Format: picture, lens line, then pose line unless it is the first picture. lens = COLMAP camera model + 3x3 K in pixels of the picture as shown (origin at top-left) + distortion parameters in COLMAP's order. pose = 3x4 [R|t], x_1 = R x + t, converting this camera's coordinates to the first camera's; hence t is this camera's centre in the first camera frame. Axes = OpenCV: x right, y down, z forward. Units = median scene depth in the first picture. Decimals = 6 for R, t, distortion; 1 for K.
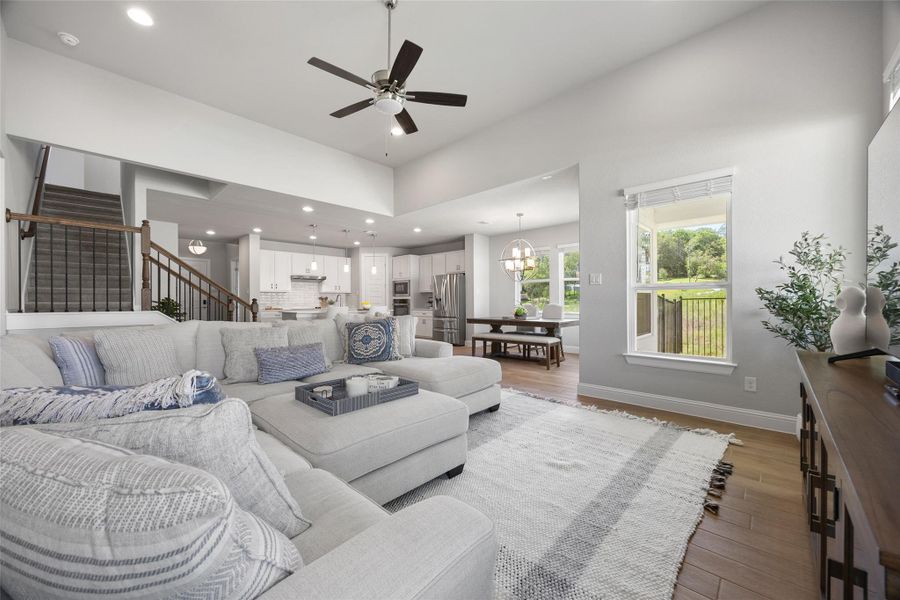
lens RADIAL K [[350.6, 0, 448.5], [0, 350.6, 289.6], [0, 0, 1]] dist [-0.002970, -0.000230]
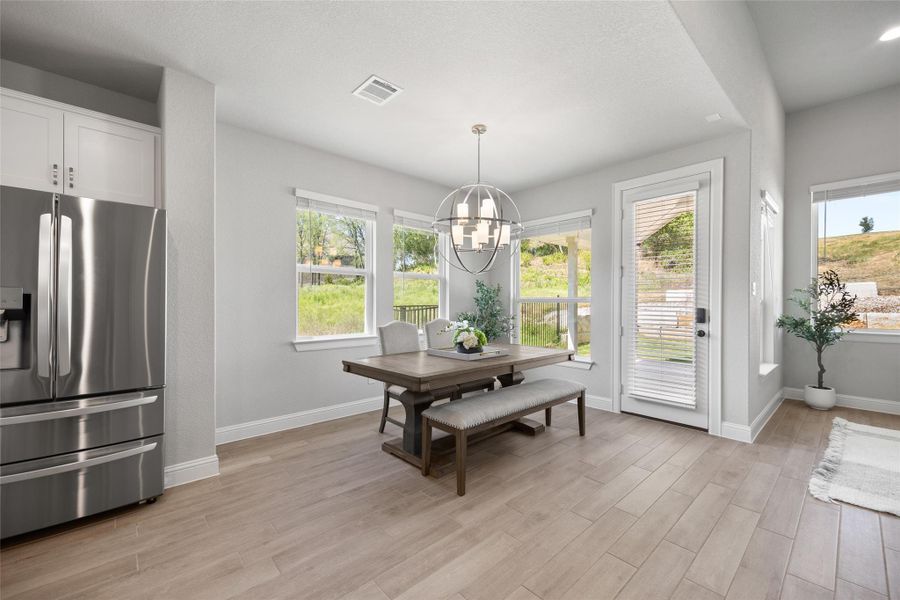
lens RADIAL K [[365.7, 0, 452.3], [0, 365.7, 301.5], [0, 0, 1]] dist [0.002589, 0.000293]
pose [[0.068032, 0.007011, 0.997659, -0.183053], [-0.037760, 0.999277, -0.004448, 0.010762], [-0.996968, -0.037369, 0.068247, 0.655930]]
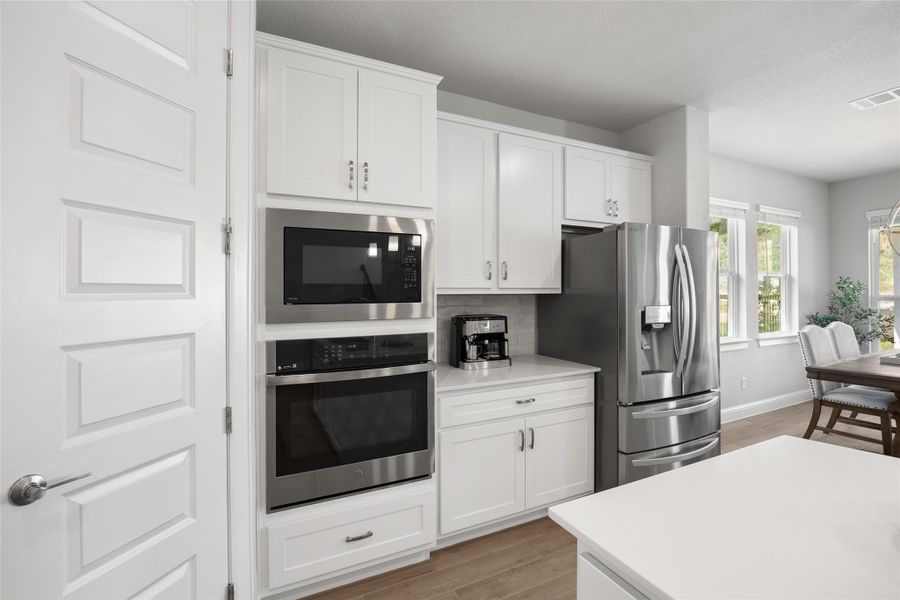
lens RADIAL K [[410.4, 0, 461.2], [0, 410.4, 289.6], [0, 0, 1]] dist [-0.025291, 0.000026]
pose [[0.338894, 0.007609, 0.940794, -0.294258], [-0.025224, 0.999681, 0.001002, 0.004690], [-0.940486, -0.024070, 0.338978, 0.914834]]
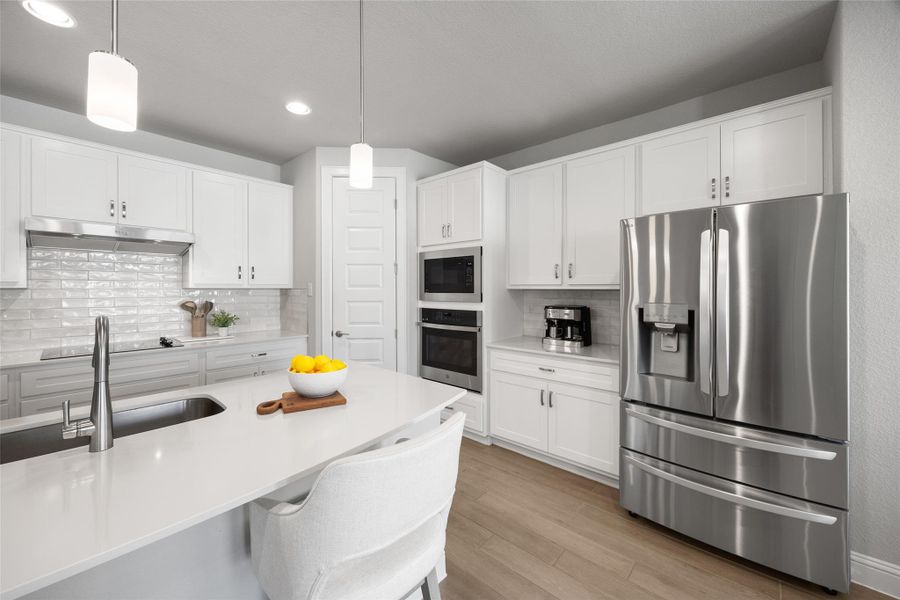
lens RADIAL K [[350.6, 0, 448.5], [0, 350.6, 289.6], [0, 0, 1]] dist [-0.002970, -0.000230]
pose [[0.999569, 0.004006, 0.029093, -0.147777], [-0.005031, 0.999366, 0.035240, -0.002203], [-0.028933, -0.035371, 0.998955, 0.700411]]
